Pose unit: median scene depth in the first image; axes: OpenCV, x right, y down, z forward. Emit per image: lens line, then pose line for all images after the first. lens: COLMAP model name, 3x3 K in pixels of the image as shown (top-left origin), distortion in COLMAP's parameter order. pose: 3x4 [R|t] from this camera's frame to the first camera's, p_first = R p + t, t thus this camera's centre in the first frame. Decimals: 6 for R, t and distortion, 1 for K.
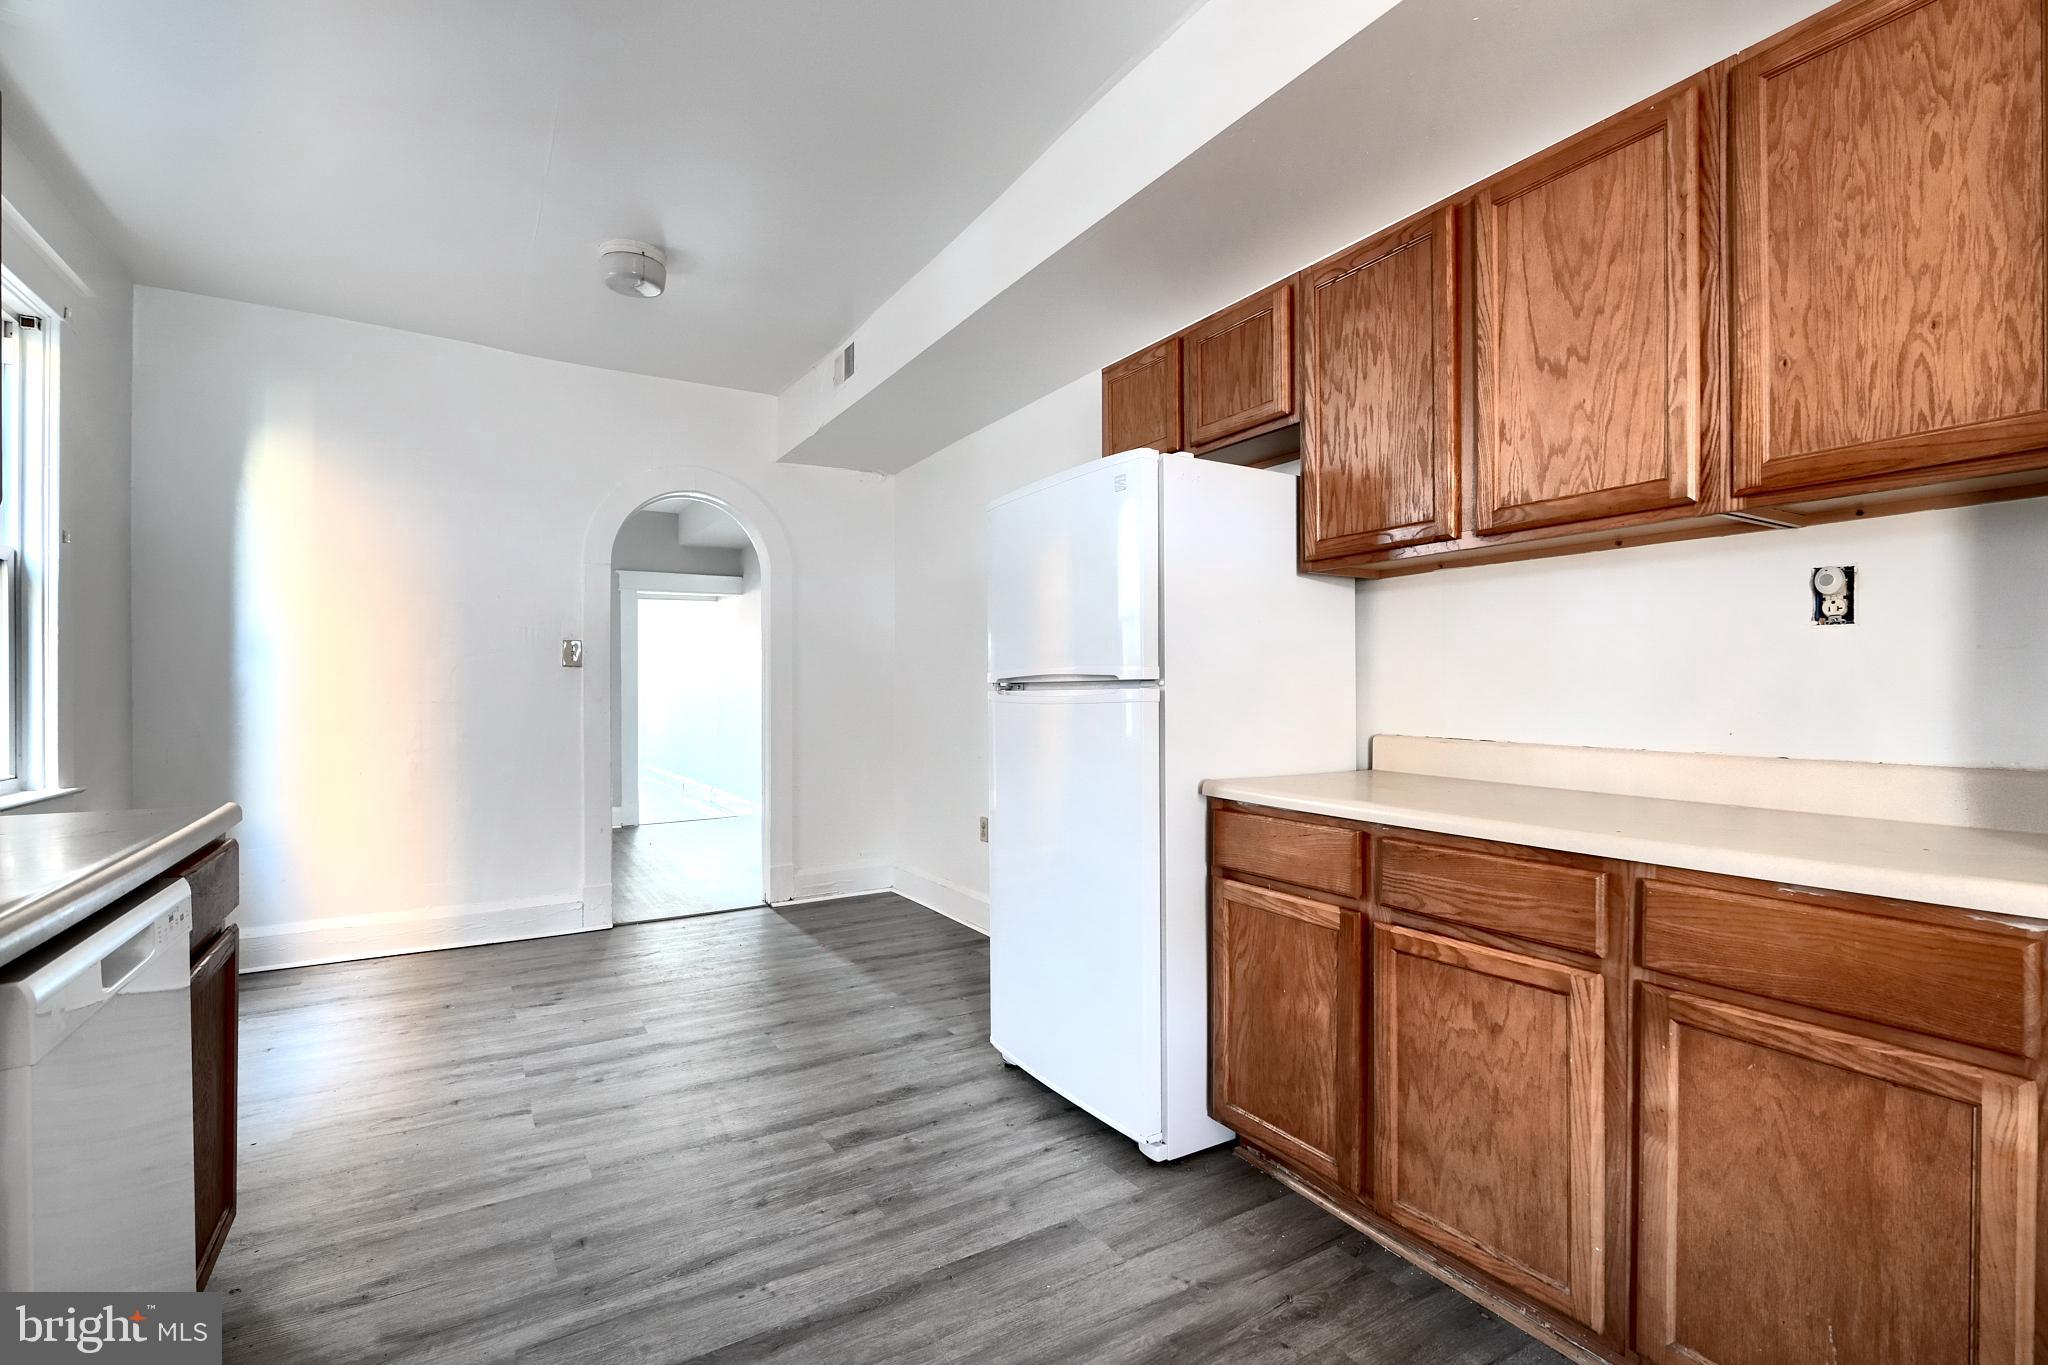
lens RADIAL K [[923.9, 0, 1032.6], [0, 923.9, 692.4], [0, 0, 1]] dist [0.002640, -0.000166]
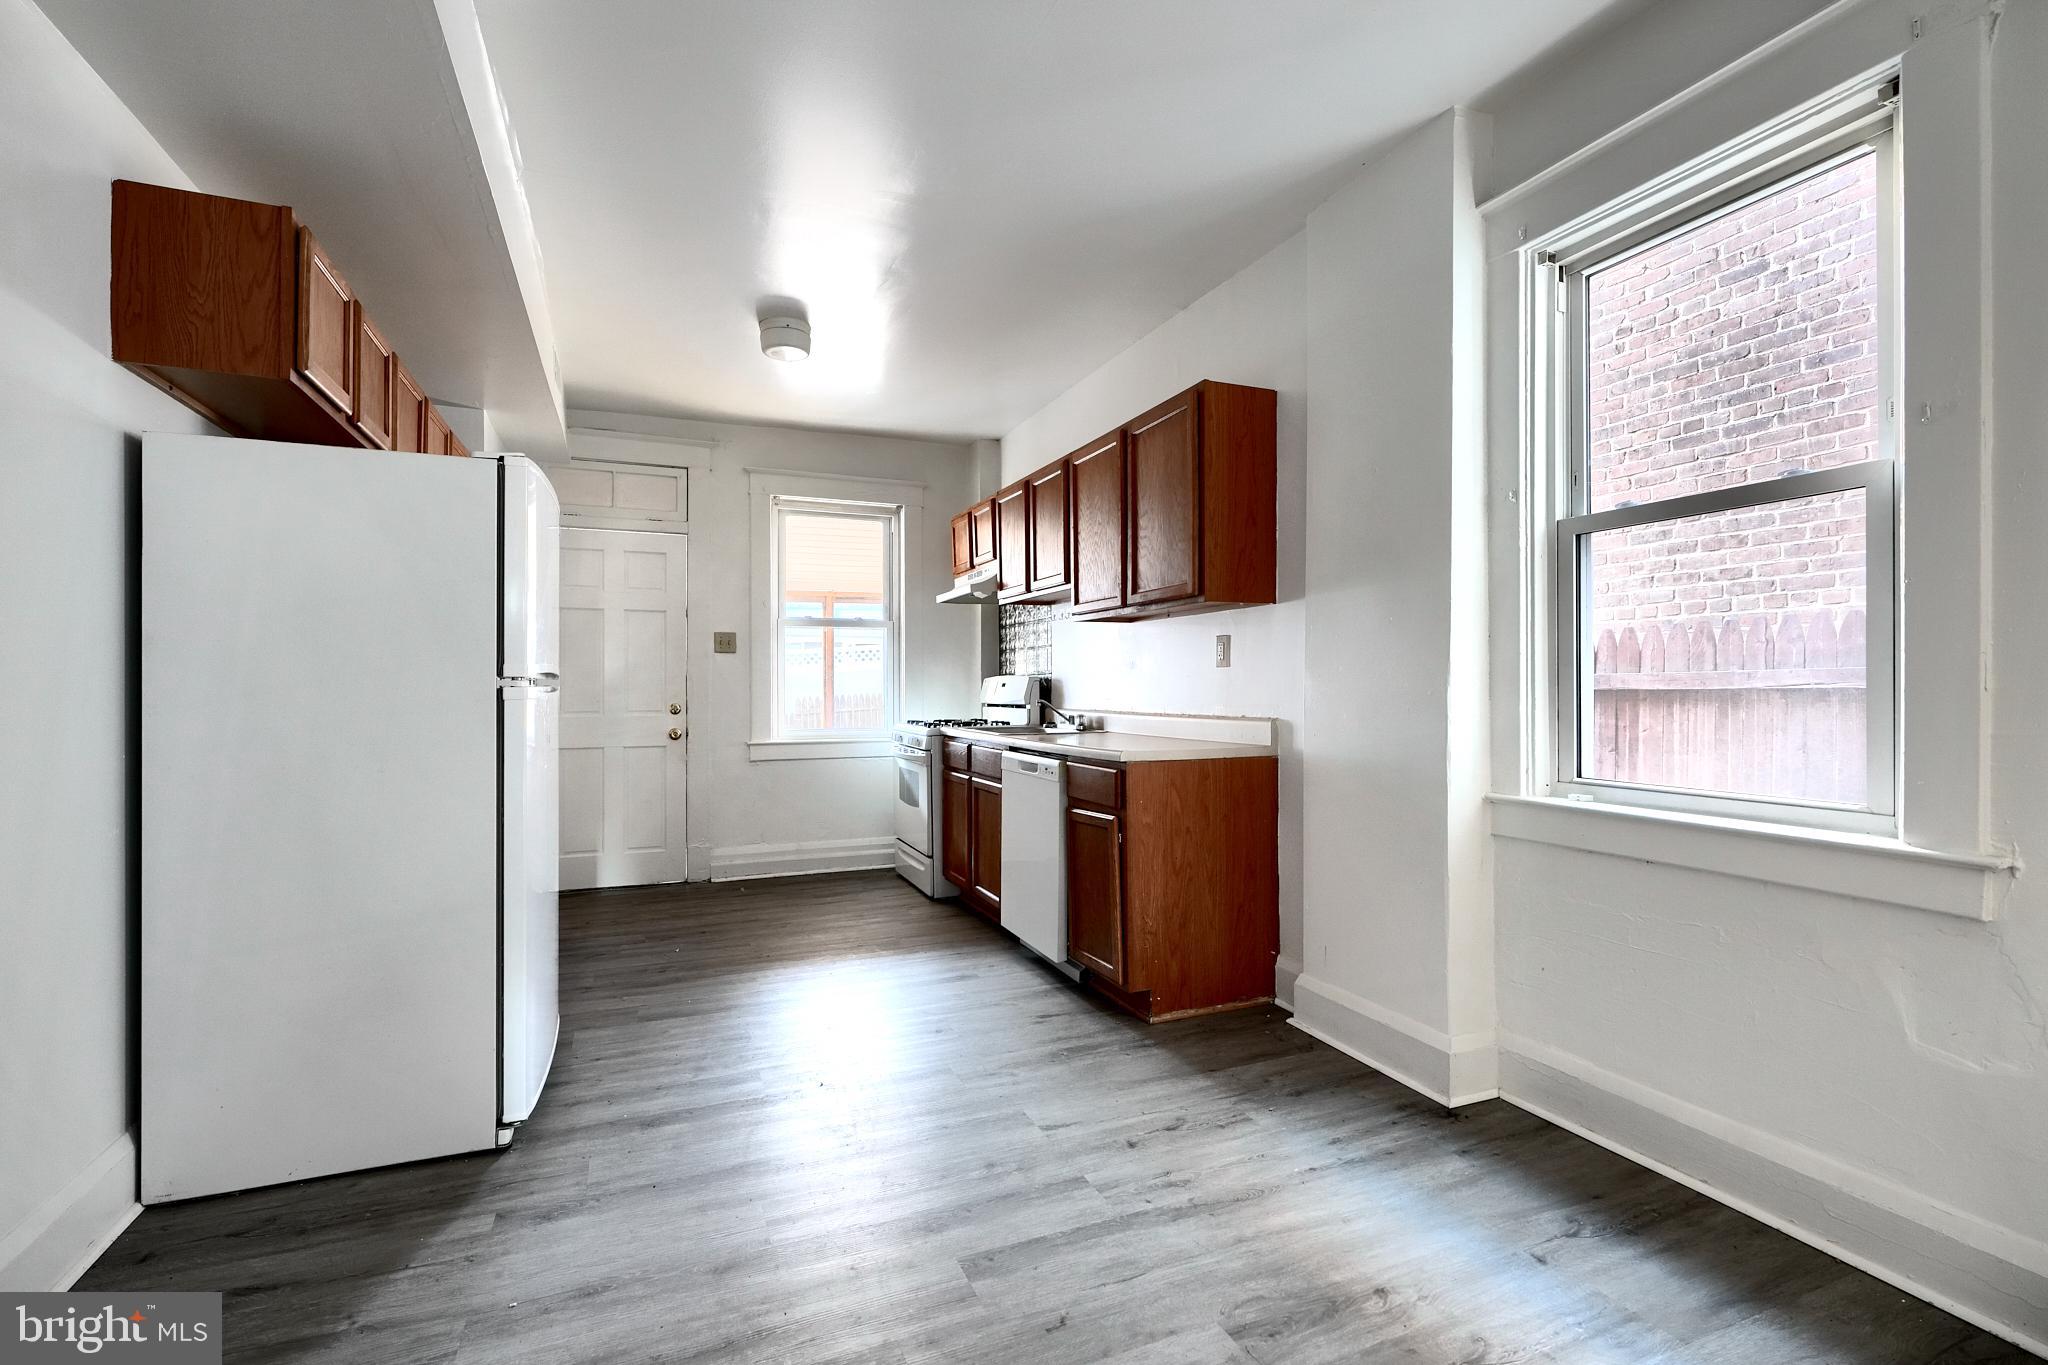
lens RADIAL K [[923.9, 0, 1017.9], [0, 923.9, 686.0], [0, 0, 1]] dist [0.002640, -0.000166]
pose [[-0.985032, 0.001455, 0.172363, -0.698541], [0.000325, 0.999978, -0.006585, 0.006432], [-0.172369, -0.006430, -0.985011, 1.981610]]
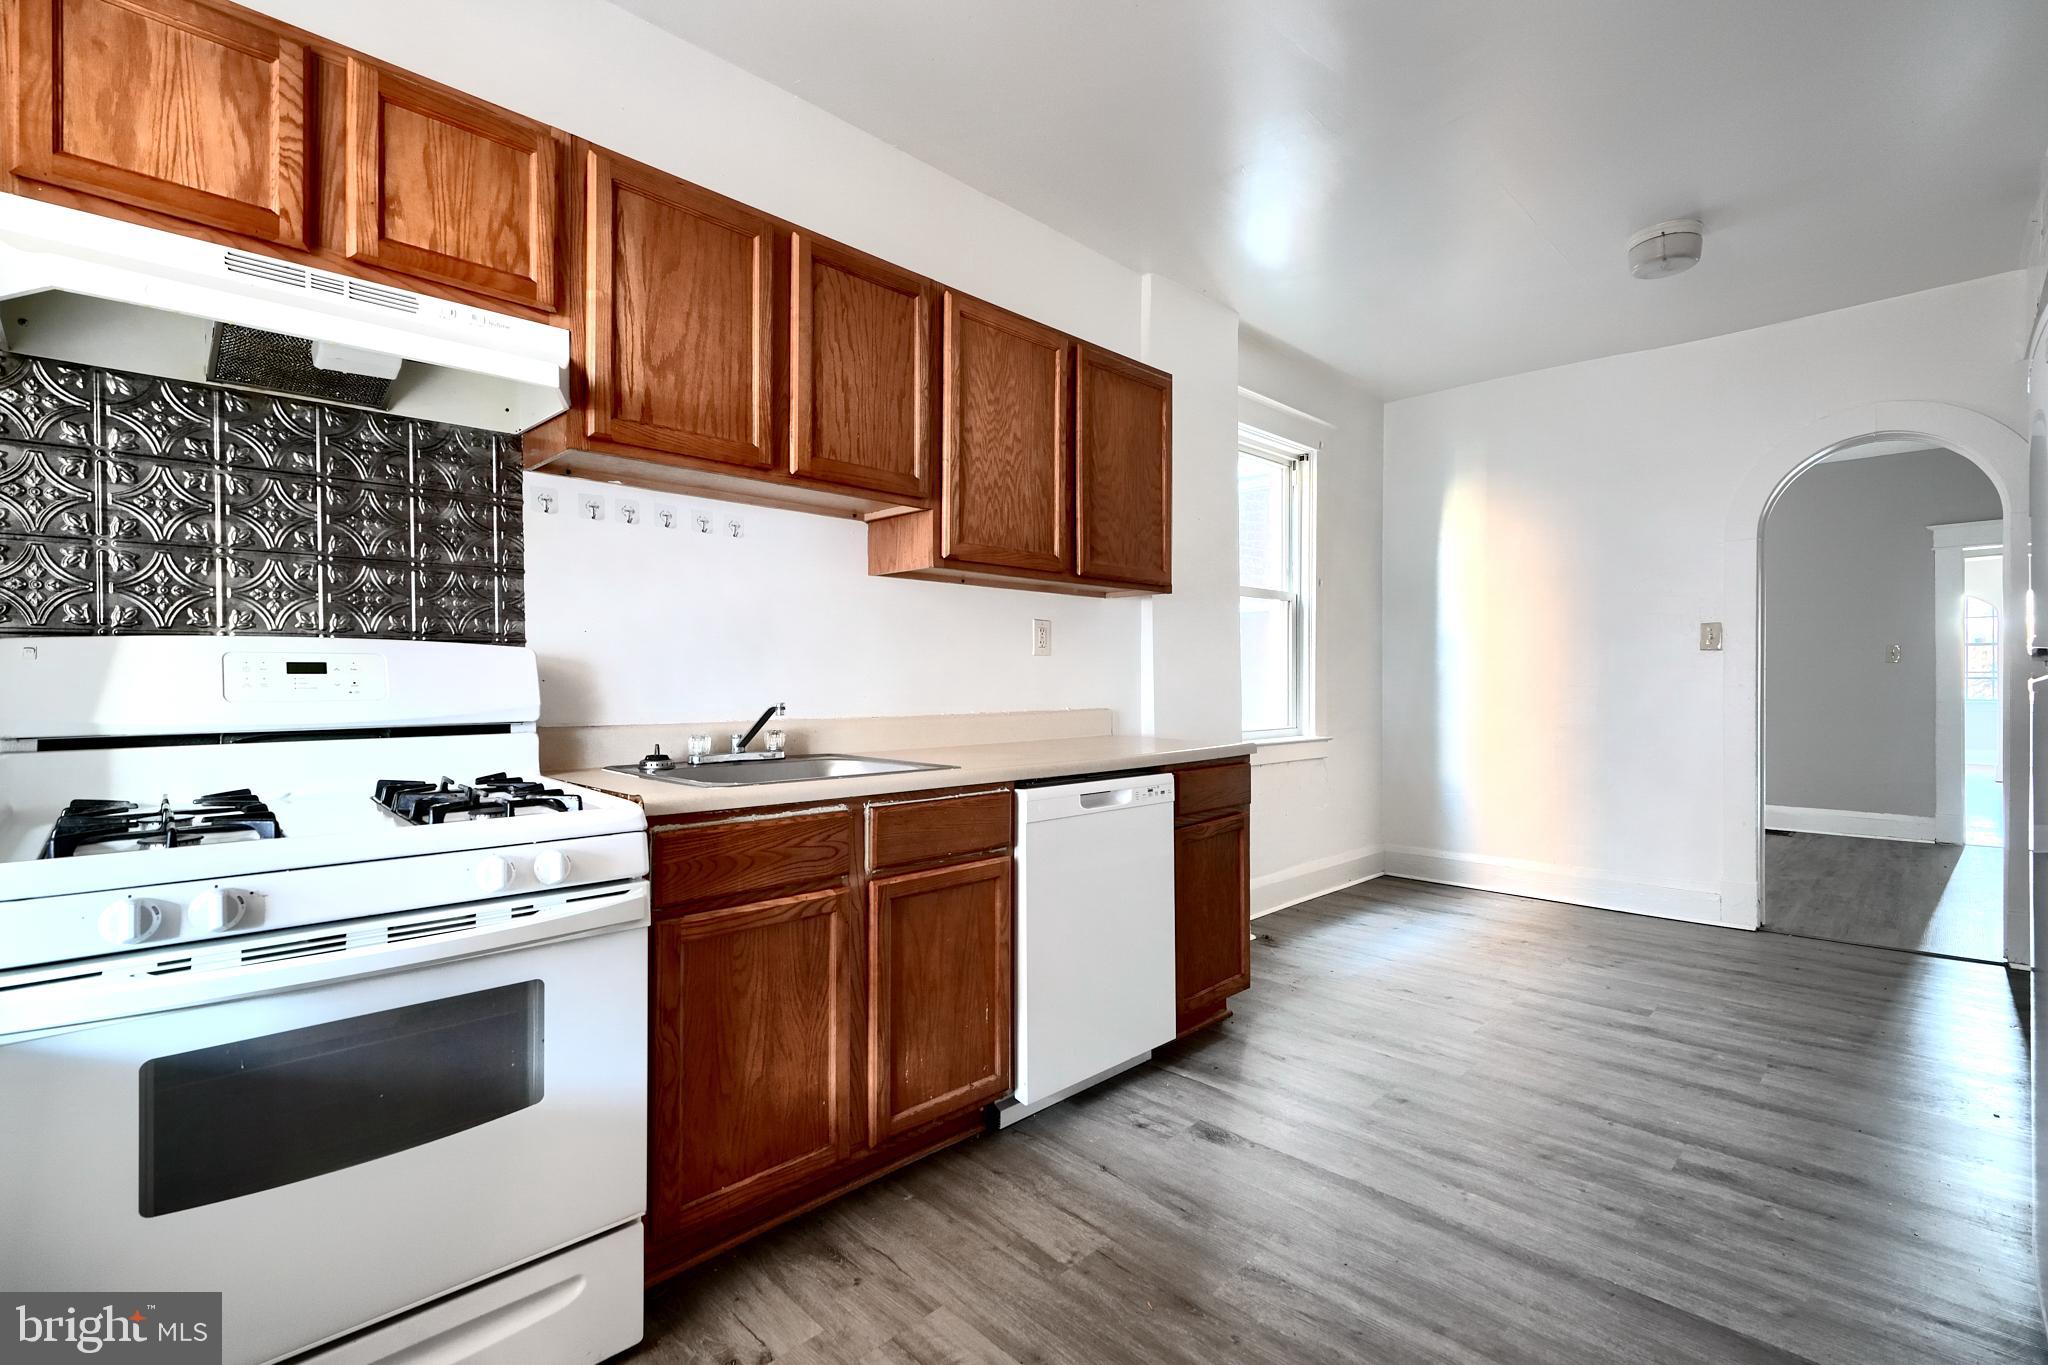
lens RADIAL K [[923.9, 0, 1042.3], [0, 923.9, 681.3], [0, 0, 1]] dist [0.002640, -0.000166]
pose [[0.242585, 0.000419, -0.970130, 0.499657], [0.002172, 0.999997, 0.000975, 0.003572], [0.970128, -0.002343, 0.242584, 0.152335]]
